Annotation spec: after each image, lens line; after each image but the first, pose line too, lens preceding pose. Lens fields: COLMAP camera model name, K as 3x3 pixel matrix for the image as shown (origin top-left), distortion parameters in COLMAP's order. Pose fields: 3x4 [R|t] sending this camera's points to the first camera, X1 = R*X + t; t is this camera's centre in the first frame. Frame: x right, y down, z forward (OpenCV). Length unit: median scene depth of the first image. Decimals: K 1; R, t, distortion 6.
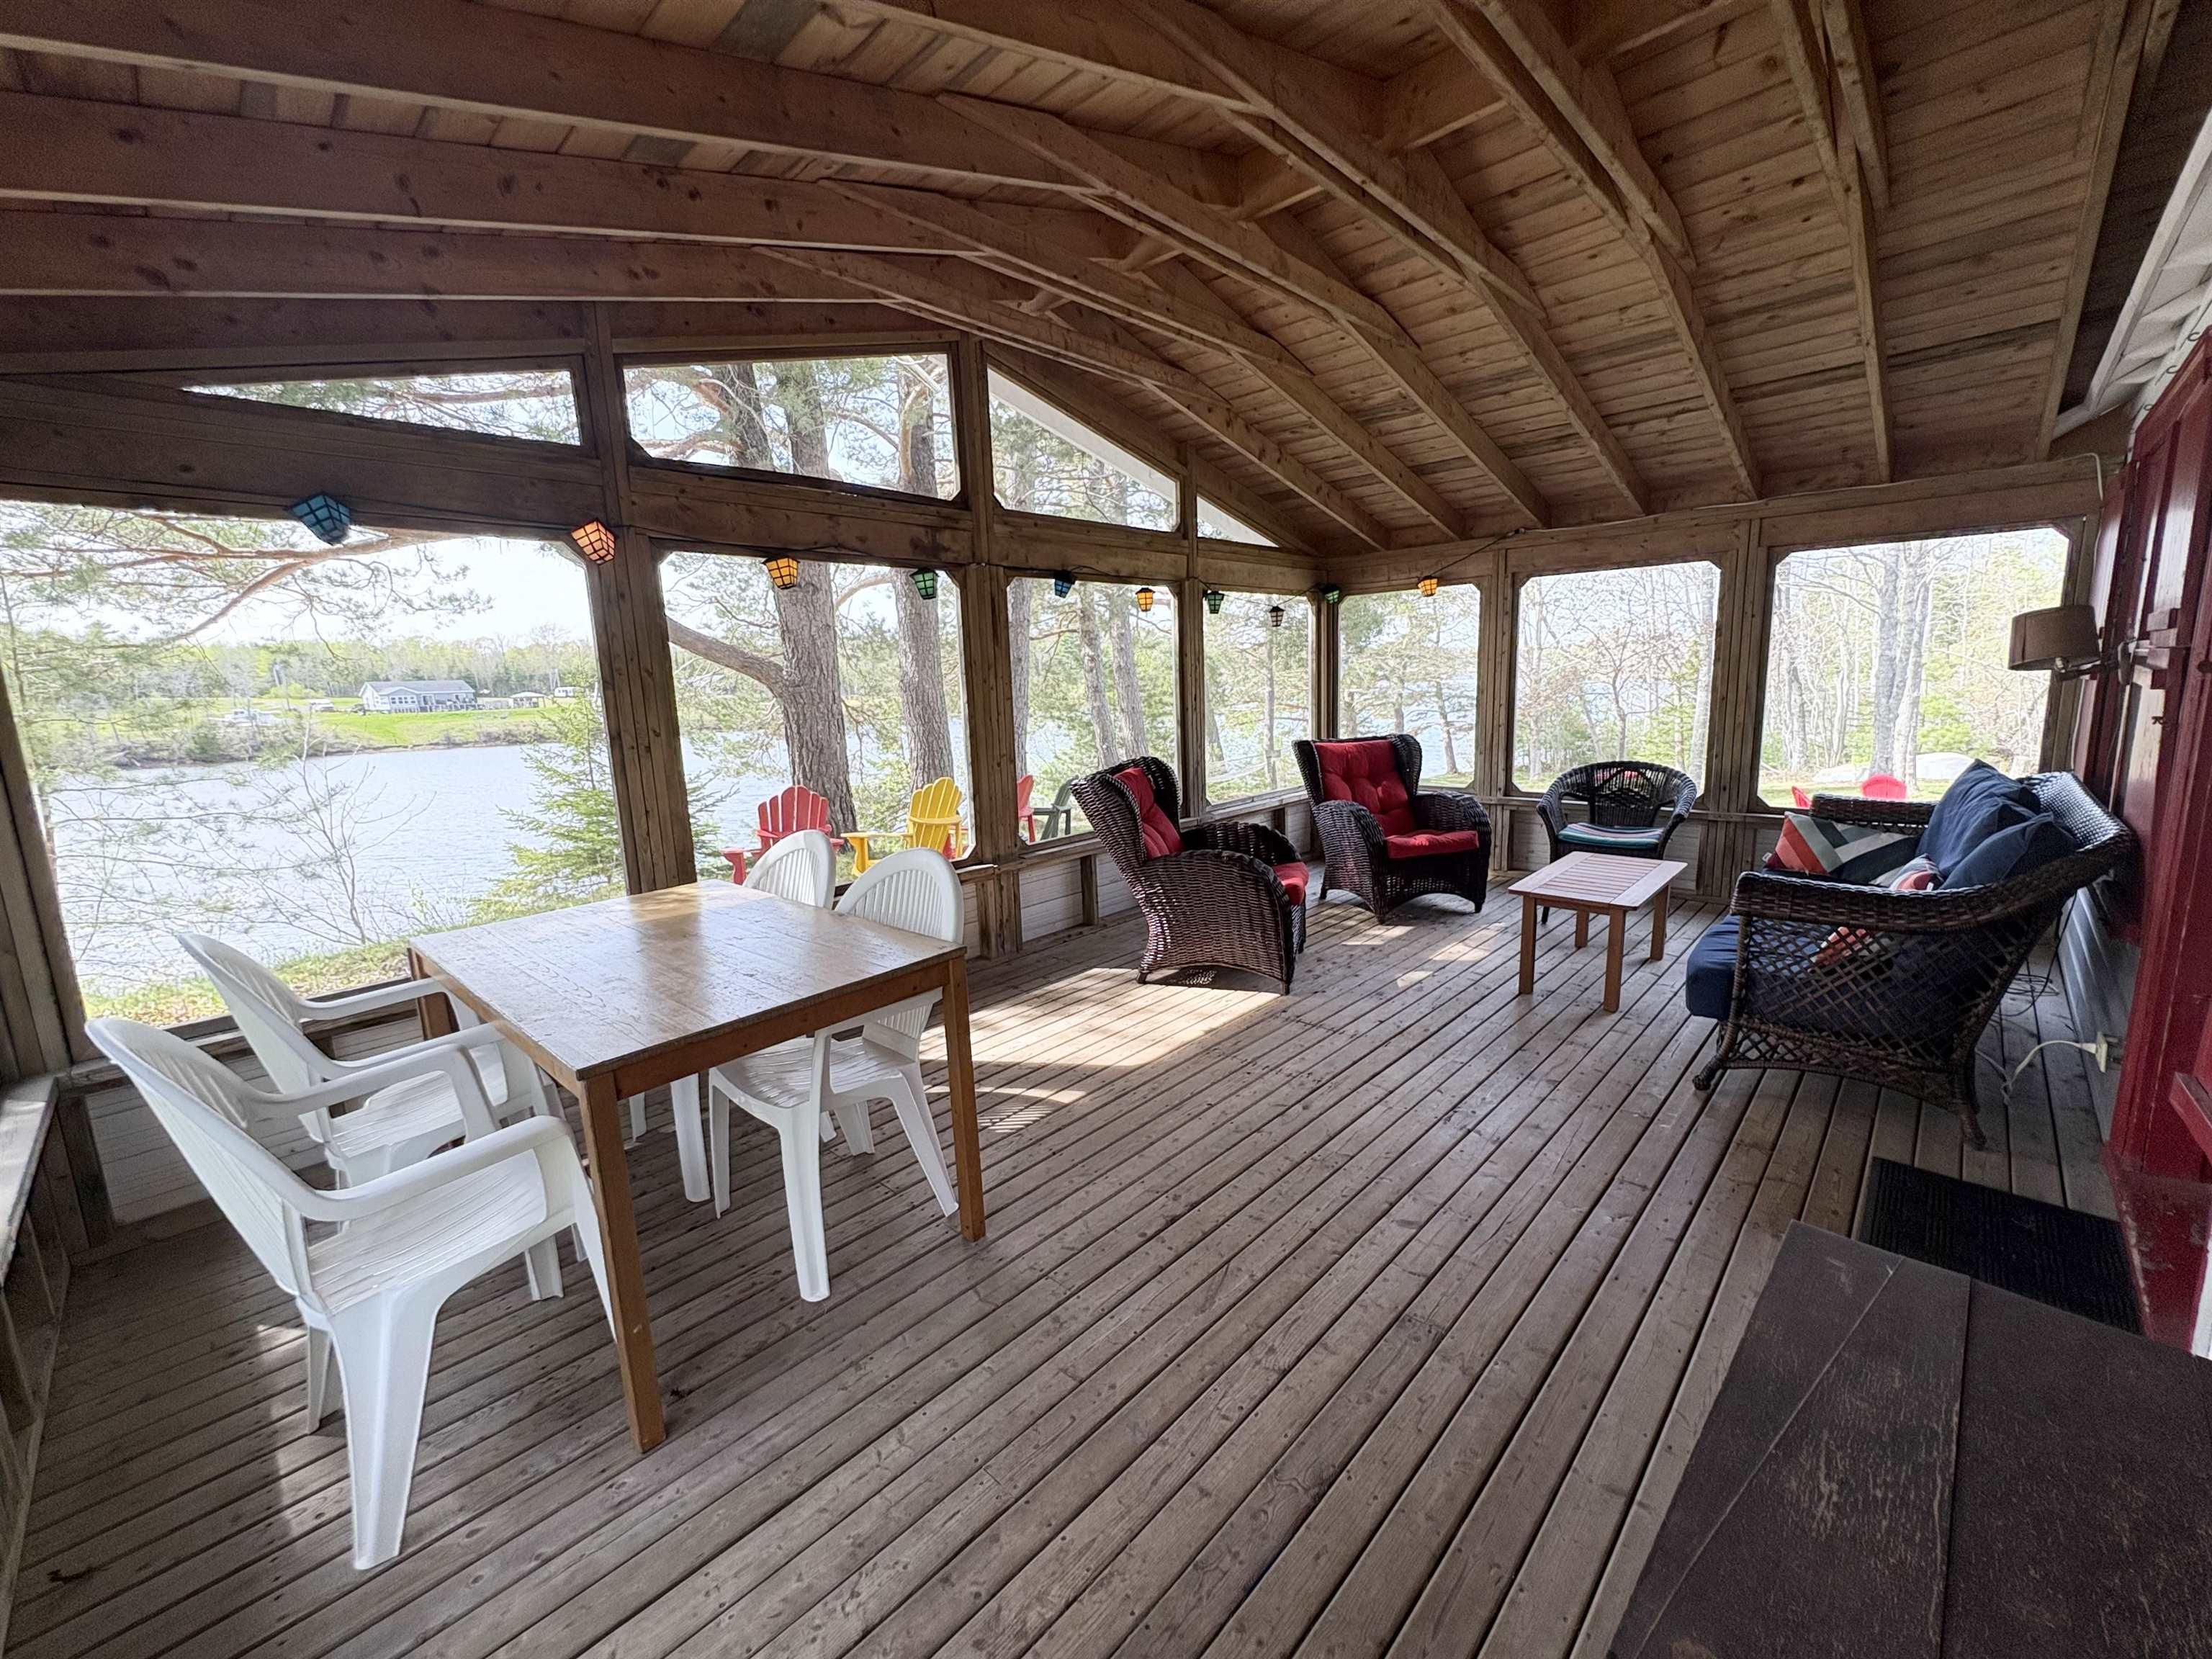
lens RADIAL K [[882.9, 0, 1106.0], [0, 882.9, 829.5], [0, 0, 1]] dist [0.001859, -0.000317]
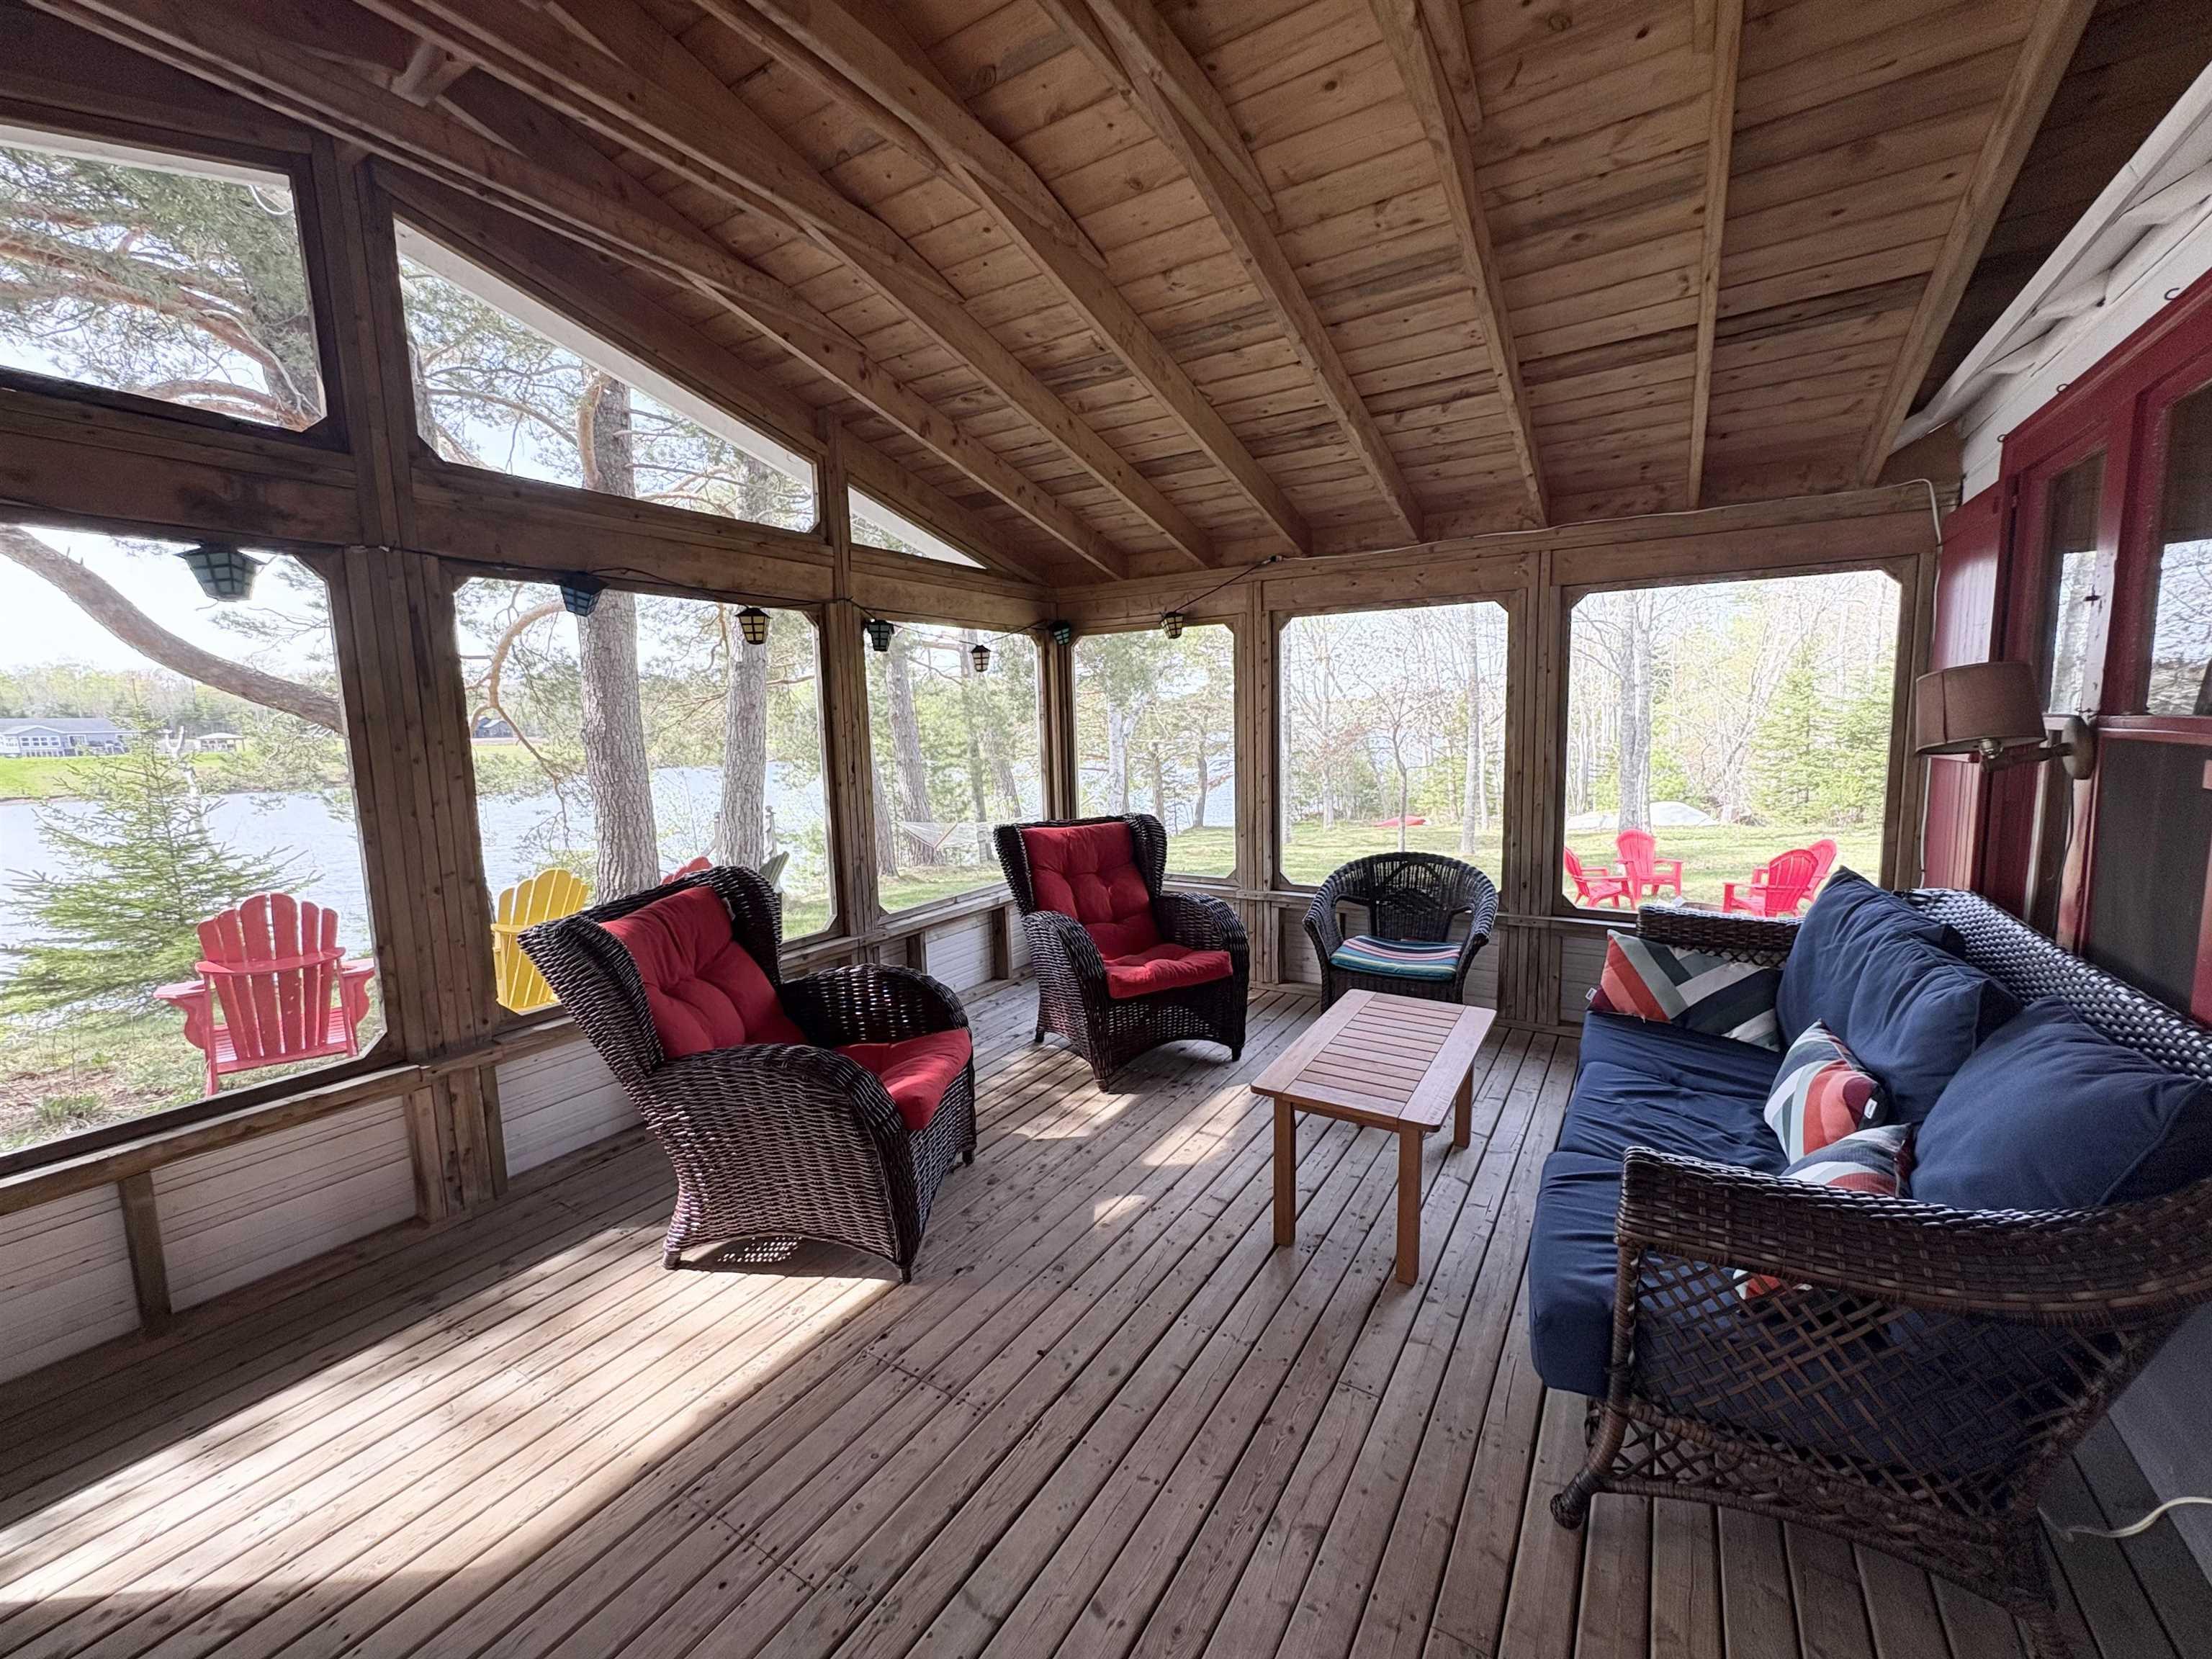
lens RADIAL K [[893.2, 0, 1106.0], [0, 893.2, 829.5], [0, 0, 1]] dist [0.001894, 0.000191]
pose [[0.979019, -0.012514, 0.203385, 0.189518], [0.023478, 0.998393, -0.051583, -0.071388], [-0.202413, 0.055276, 0.977739, 0.323241]]
